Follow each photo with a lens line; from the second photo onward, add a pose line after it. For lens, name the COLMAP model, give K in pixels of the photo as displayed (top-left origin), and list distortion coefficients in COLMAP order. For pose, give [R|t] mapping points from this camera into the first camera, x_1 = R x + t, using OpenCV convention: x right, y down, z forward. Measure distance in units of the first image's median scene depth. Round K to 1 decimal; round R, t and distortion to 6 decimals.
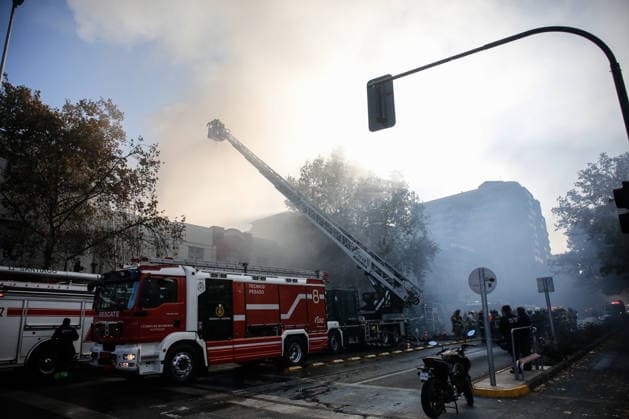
lens RADIAL K [[397.7, 0, 314.5], [0, 397.7, 209.5], [0, 0, 1]] dist [-0.002287, 0.002320]
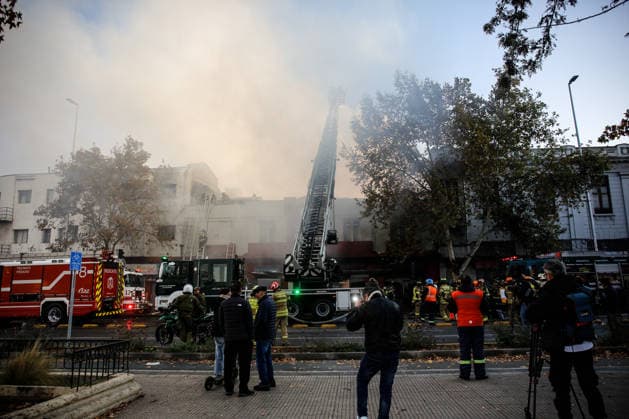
lens RADIAL K [[397.7, 0, 314.5], [0, 397.7, 209.5], [0, 0, 1]] dist [-0.002287, 0.002320]
pose [[0.556966, -0.128089, -0.820599, 1.608067], [0.224010, 0.974587, -0.000083, 0.212979], [0.799756, -0.183776, 0.571505, 1.011203]]
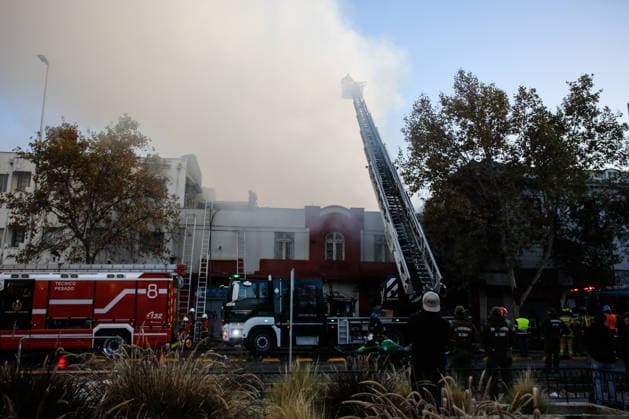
lens RADIAL K [[490.7, 0, 326.3], [0, 490.7, 213.3], [0, 0, 1]] dist [-0.002078, 0.000804]
pose [[0.717813, -0.102715, -0.688617, 1.261242], [0.165476, 0.985886, 0.025436, 0.082975], [0.676285, -0.132208, 0.724679, 0.508054]]
